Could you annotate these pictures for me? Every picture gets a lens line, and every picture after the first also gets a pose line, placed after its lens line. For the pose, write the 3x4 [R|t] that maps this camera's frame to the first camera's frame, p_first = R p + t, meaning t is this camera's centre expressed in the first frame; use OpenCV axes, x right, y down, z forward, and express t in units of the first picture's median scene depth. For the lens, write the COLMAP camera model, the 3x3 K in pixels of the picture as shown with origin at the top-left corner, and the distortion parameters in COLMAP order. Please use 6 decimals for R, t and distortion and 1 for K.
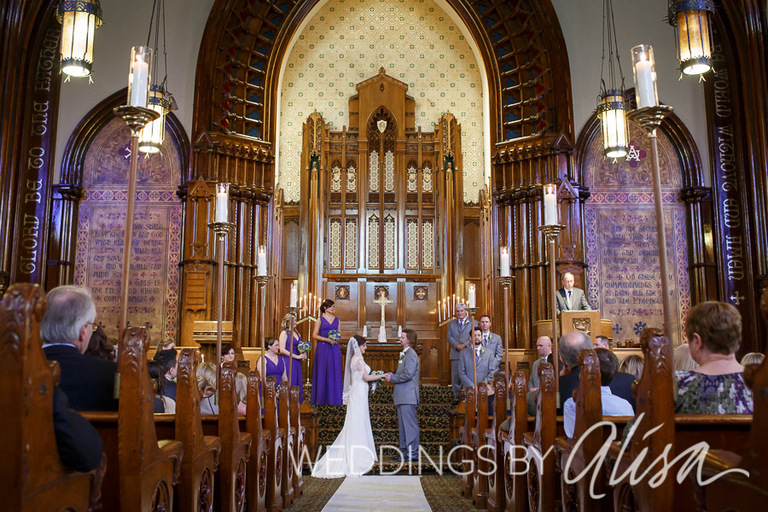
lens RADIAL K [[773.8, 0, 370.6], [0, 773.8, 255.7], [0, 0, 1]] dist [-0.010362, -0.005317]
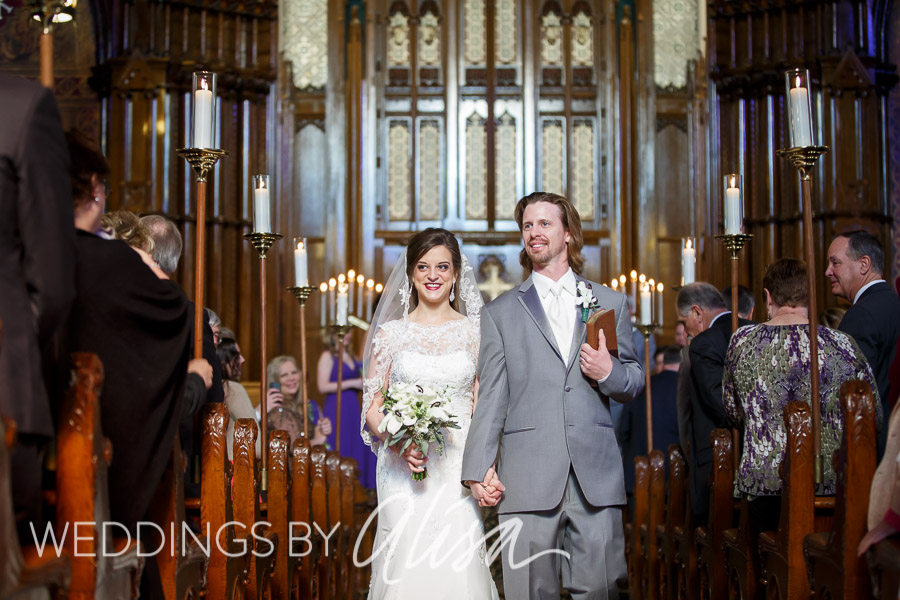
lens RADIAL K [[1950.9, 0, 450.0], [0, 1950.9, 300.0], [0, 0, 1]] dist [0.068574, 0.206075]
pose [[0.999936, -0.008493, -0.007426, -0.003786], [0.009161, 0.995426, 0.095099, -0.052254], [0.006584, -0.095161, 0.995440, -0.268045]]
